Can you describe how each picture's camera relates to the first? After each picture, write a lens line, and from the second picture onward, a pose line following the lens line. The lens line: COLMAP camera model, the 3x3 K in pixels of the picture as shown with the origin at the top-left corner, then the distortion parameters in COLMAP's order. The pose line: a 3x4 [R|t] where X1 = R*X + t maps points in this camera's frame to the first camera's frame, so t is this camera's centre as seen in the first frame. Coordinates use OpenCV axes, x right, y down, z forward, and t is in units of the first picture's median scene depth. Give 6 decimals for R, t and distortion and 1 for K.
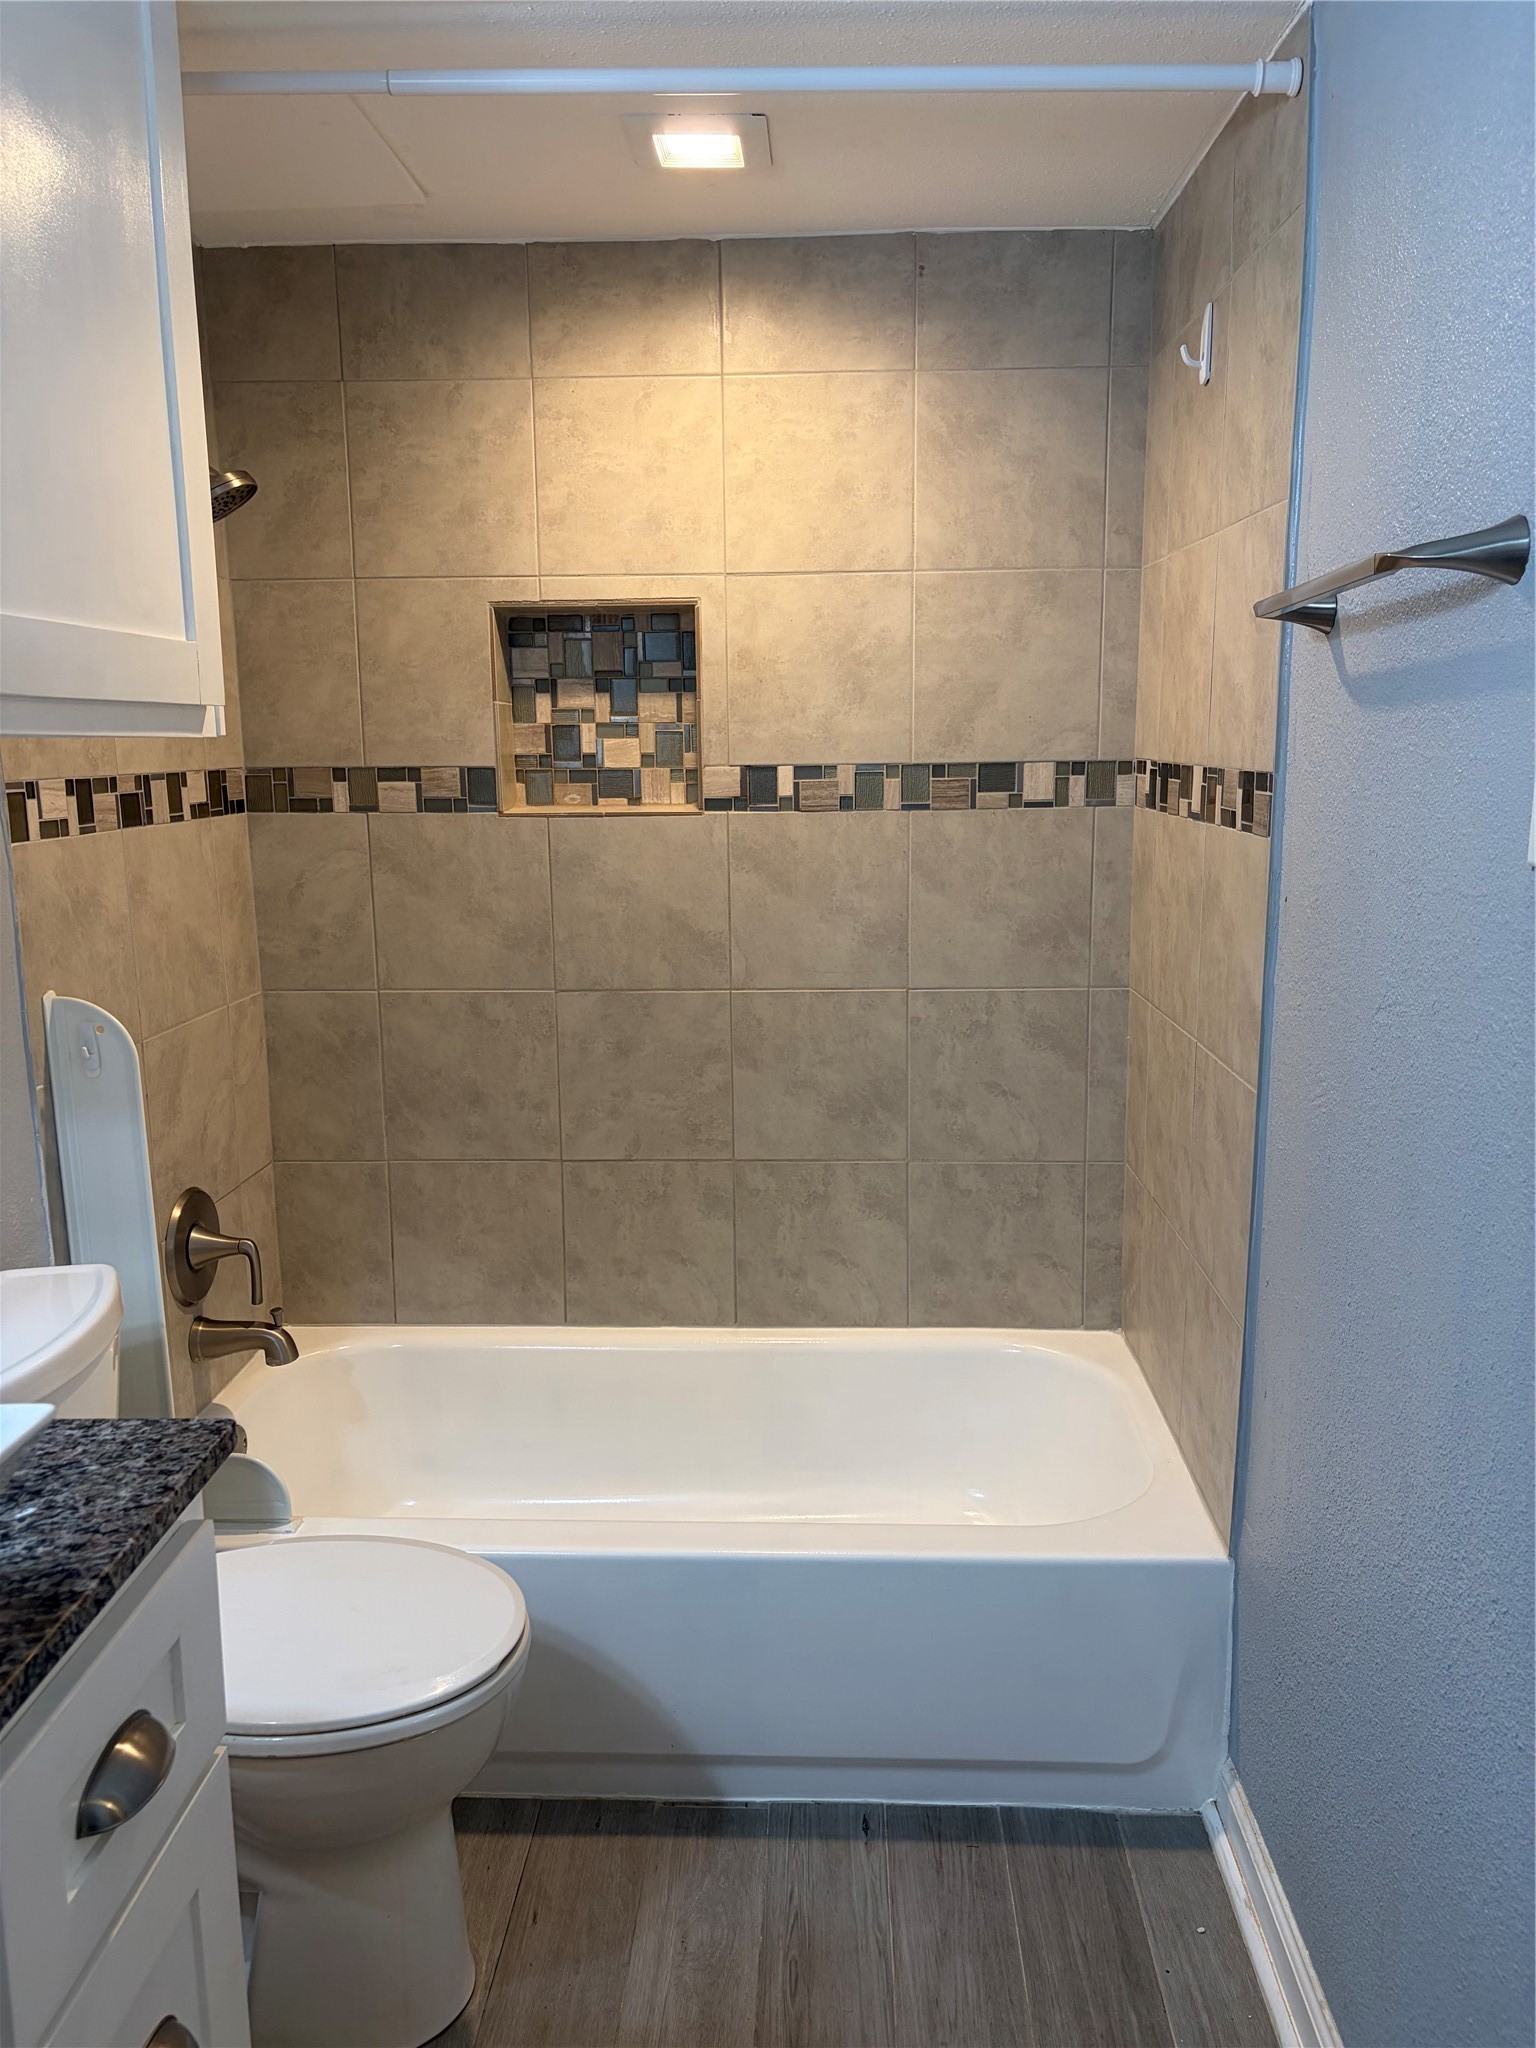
lens RADIAL K [[1542.8, 0, 772.8], [0, 1542.8, 1029.8], [0, 0, 1]] dist [0.000284, -0.000557]
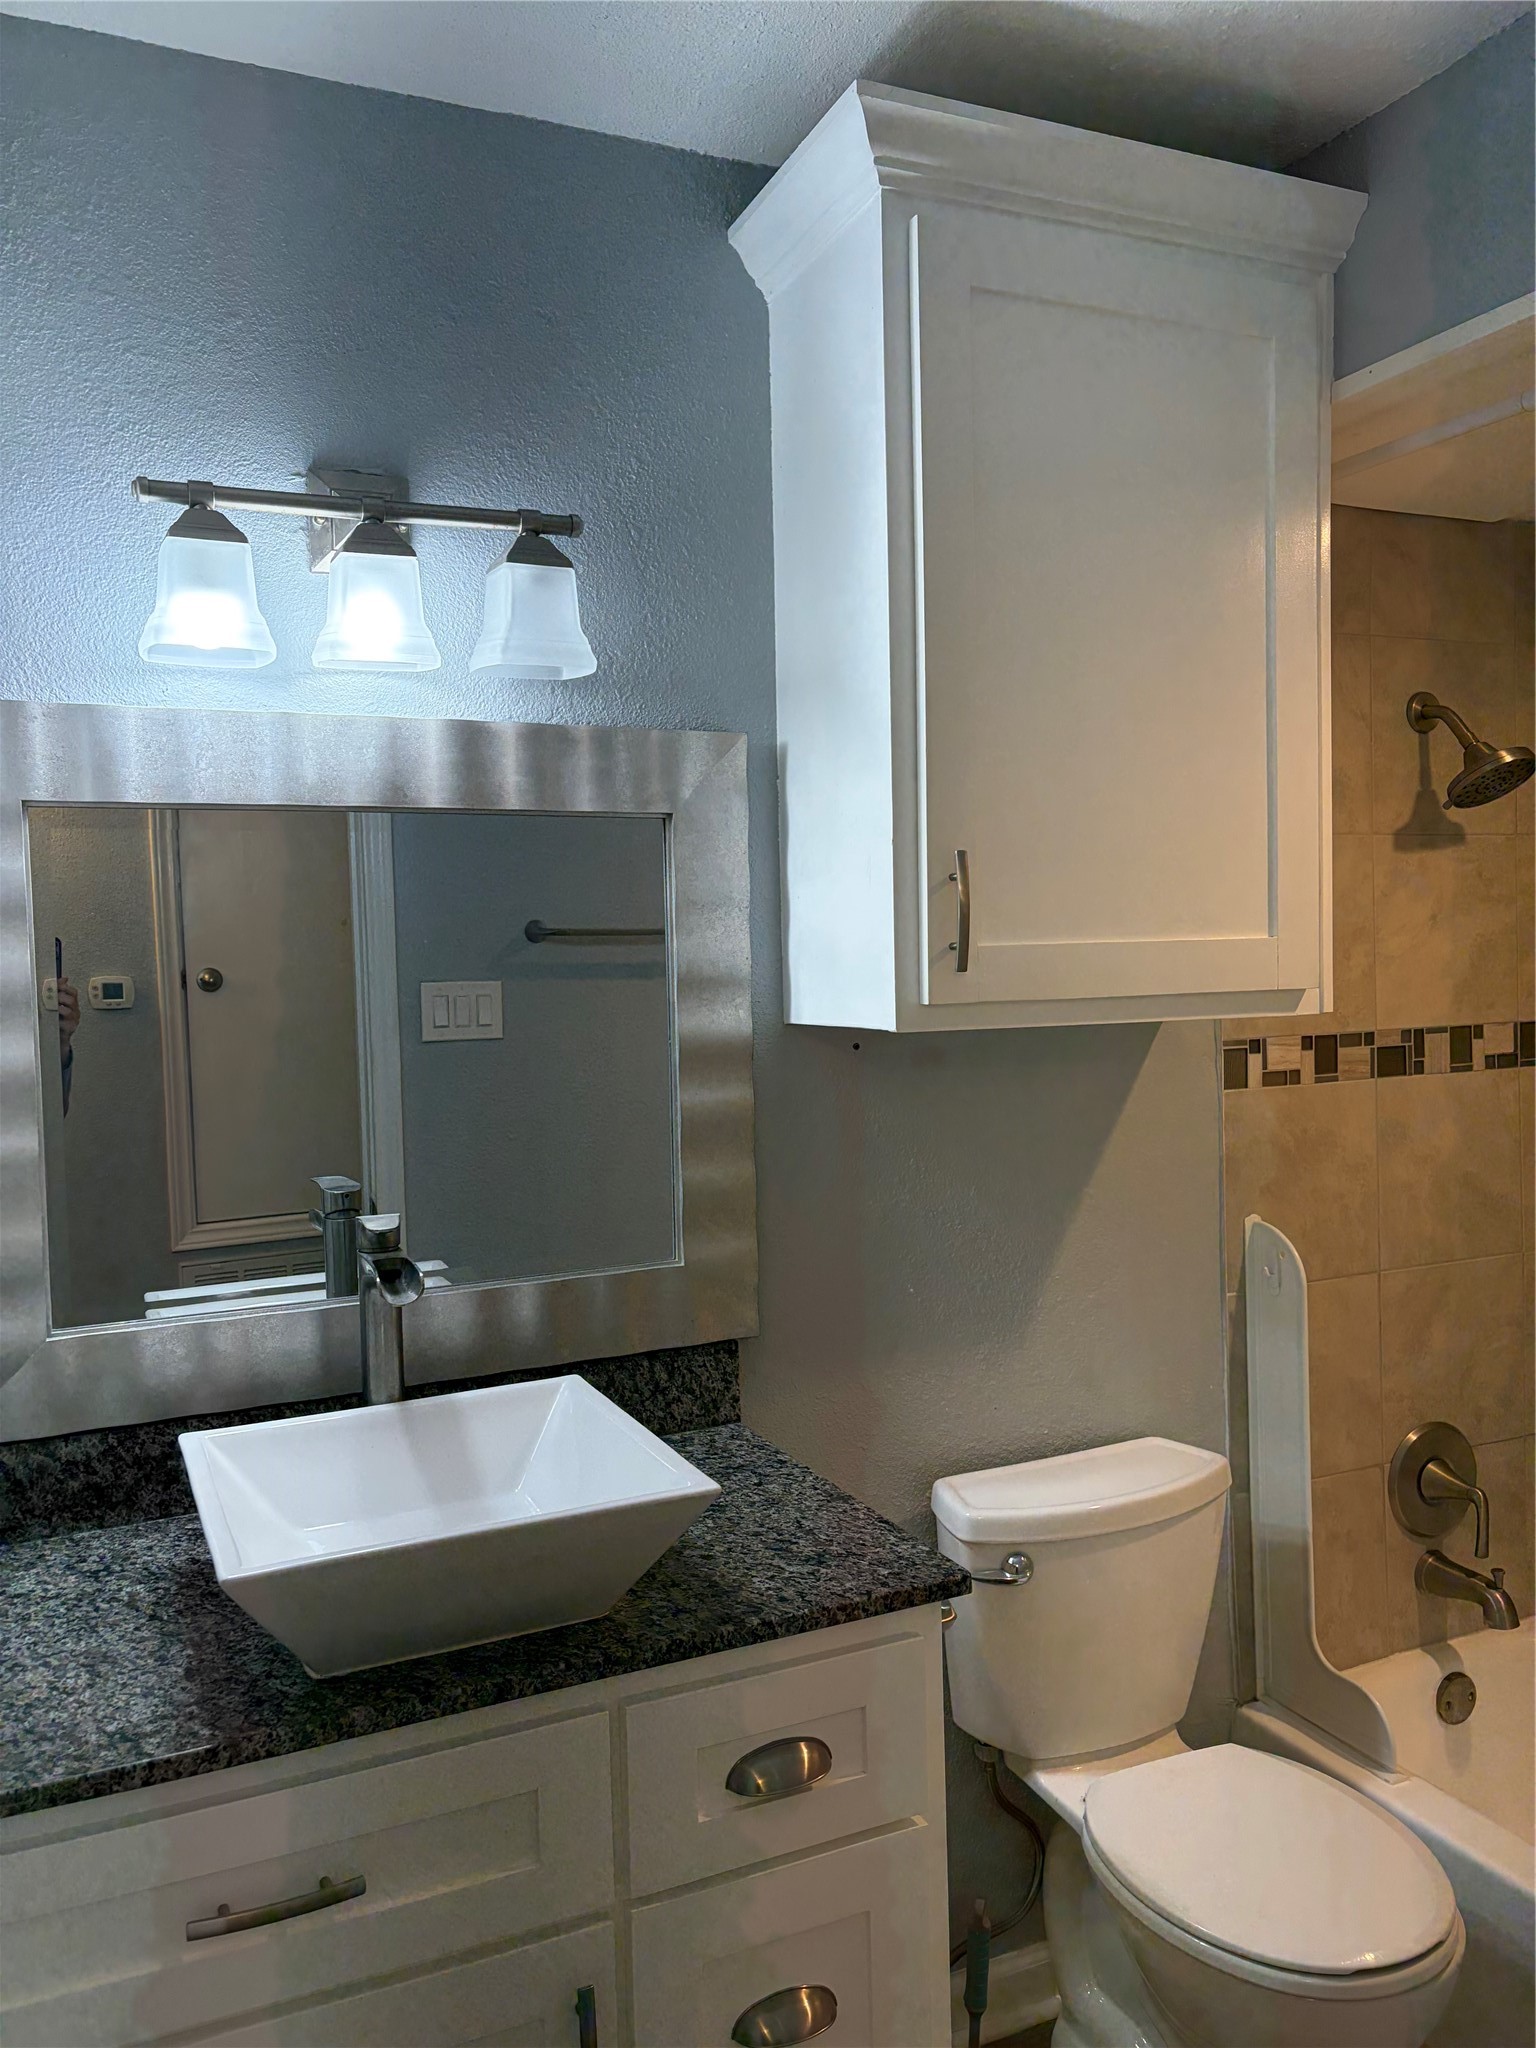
lens RADIAL K [[1542.8, 0, 765.5], [0, 1542.8, 1020.5], [0, 0, 1]] dist [0.000284, -0.000557]
pose [[0.428585, 0.034227, -0.902853, 0.401475], [-0.142742, 0.989297, -0.030256, -0.077371], [0.892155, 0.141842, 0.428883, 0.130557]]
